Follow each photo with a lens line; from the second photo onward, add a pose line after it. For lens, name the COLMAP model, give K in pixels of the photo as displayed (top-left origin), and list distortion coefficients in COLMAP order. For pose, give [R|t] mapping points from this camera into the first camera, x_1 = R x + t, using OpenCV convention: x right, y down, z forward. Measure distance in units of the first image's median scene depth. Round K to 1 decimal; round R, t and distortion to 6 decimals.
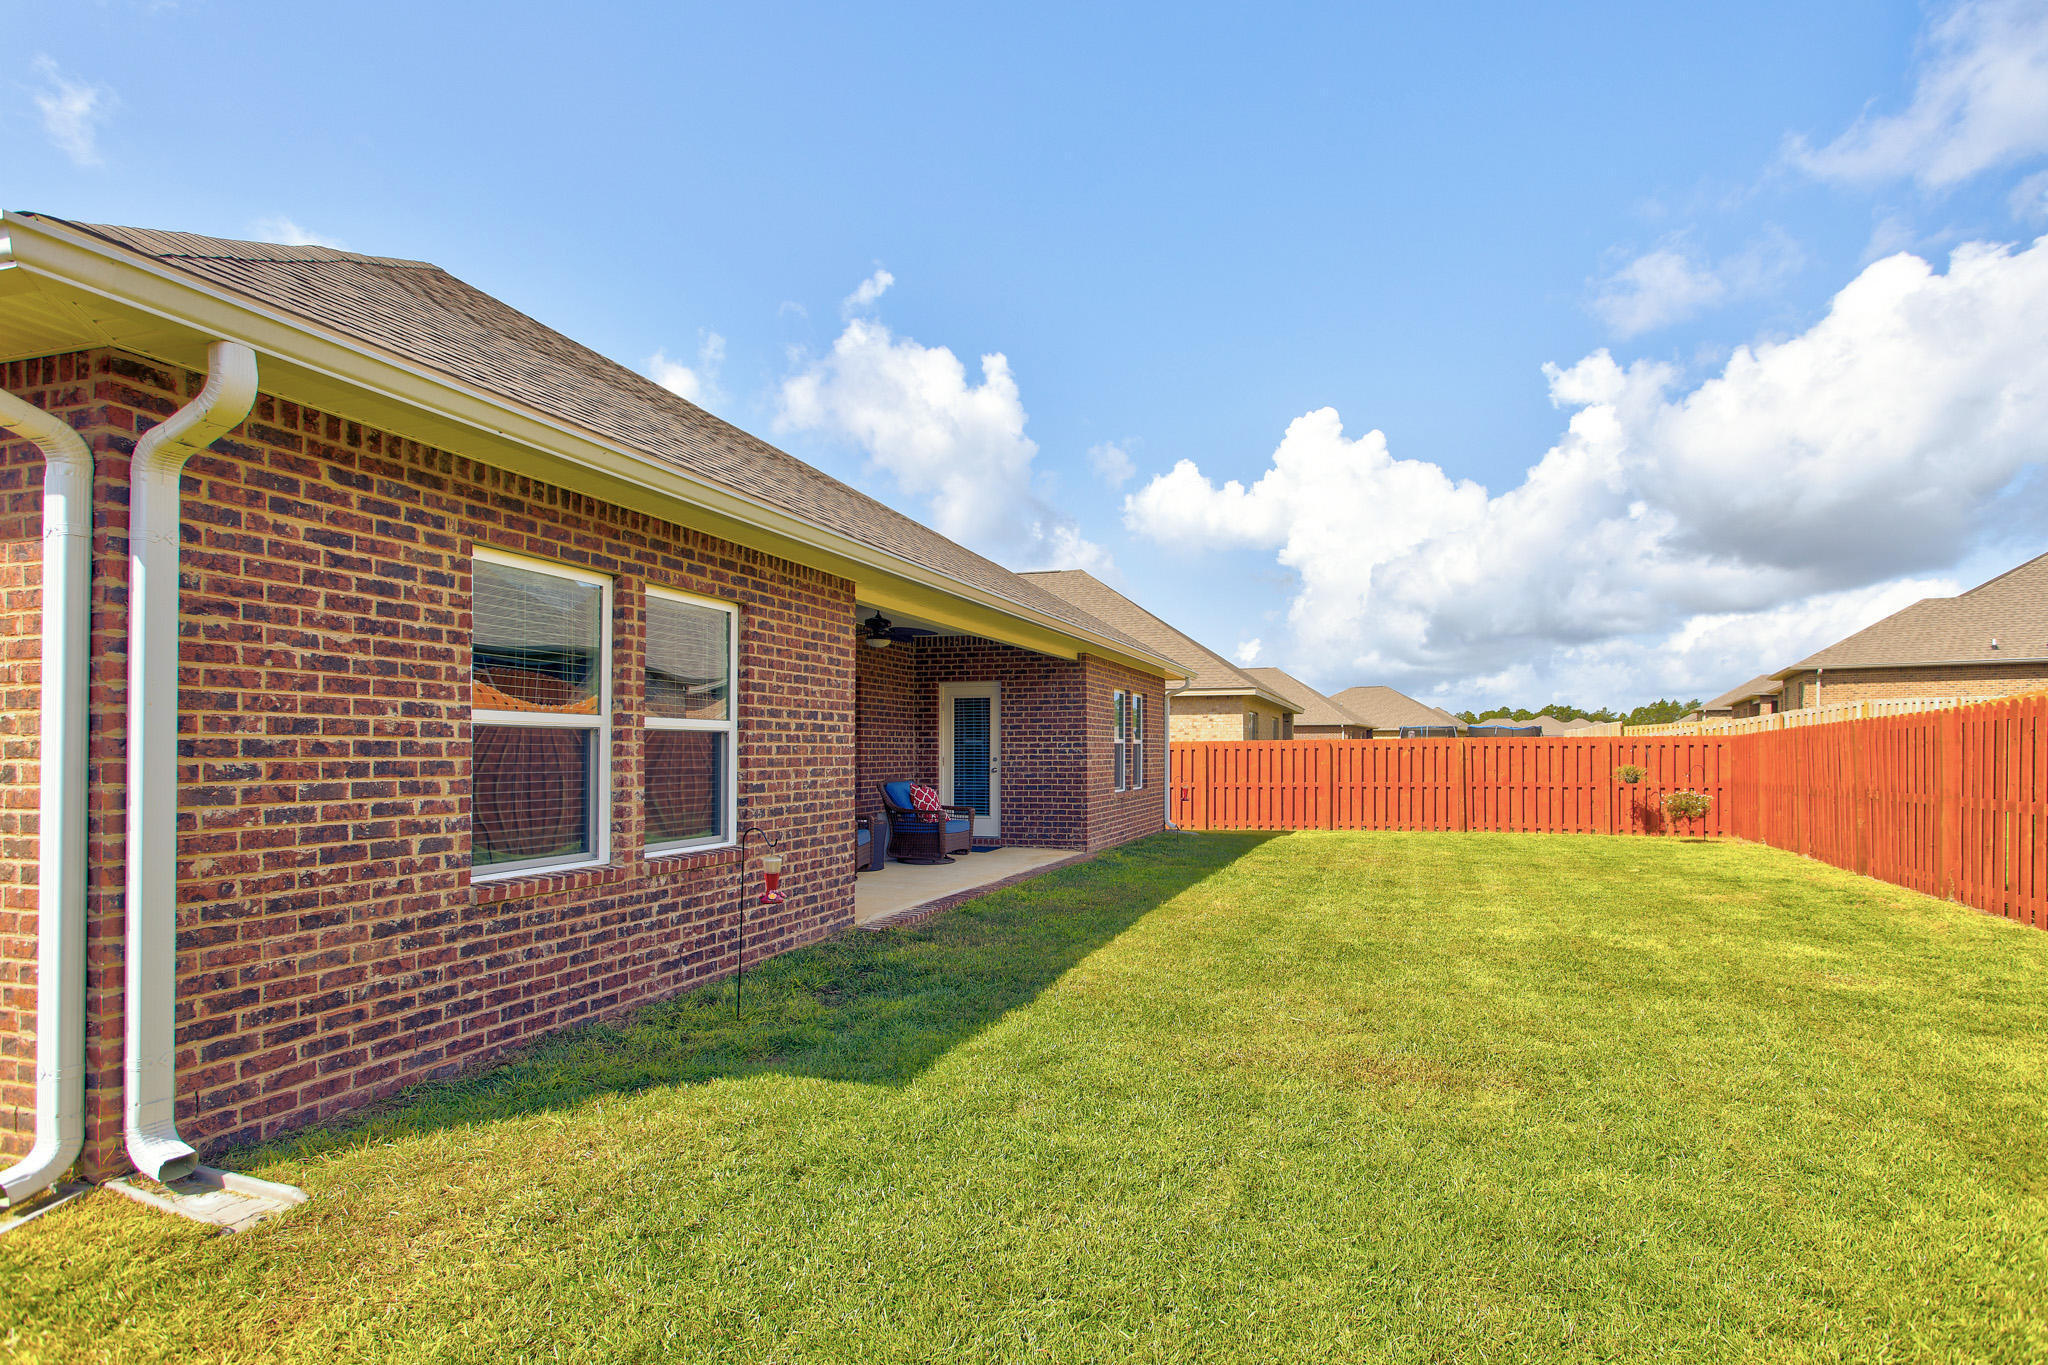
lens RADIAL K [[1016.0, 0, 1093.6], [0, 1016.0, 734.0], [0, 0, 1]] dist [0.002016, -0.000438]
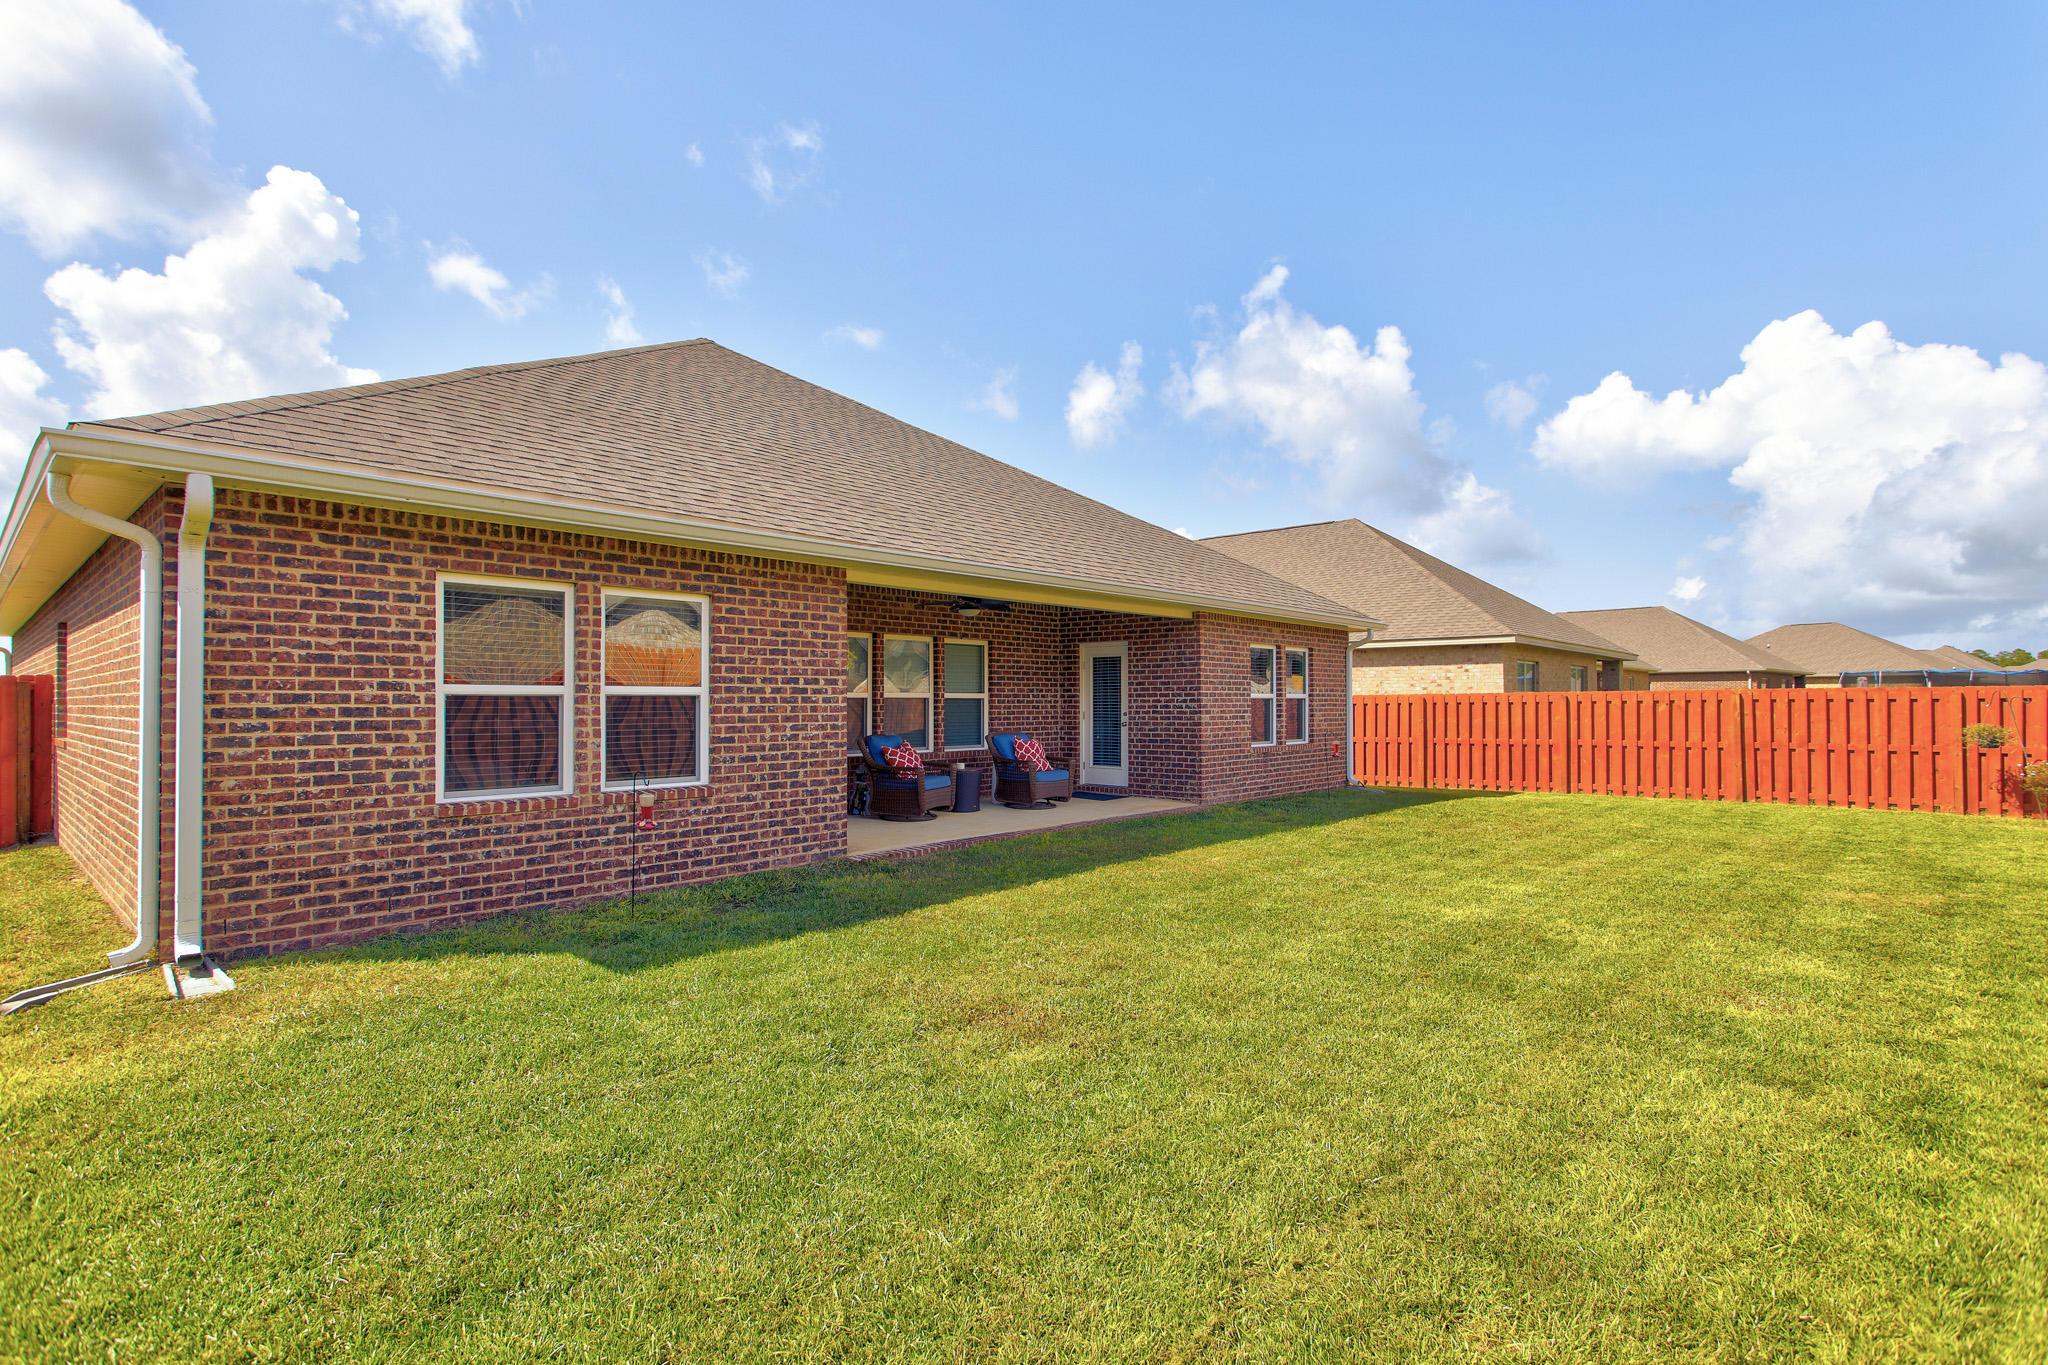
lens RADIAL K [[974.6, 0, 1024.0], [0, 974.6, 682.5], [0, 0, 1]] dist [0.000857, 0.000927]
pose [[0.902790, -0.009337, -0.429980, 0.783609], [0.008288, 0.999956, -0.004313, -0.014715], [0.430001, 0.000330, 0.902828, 0.094973]]
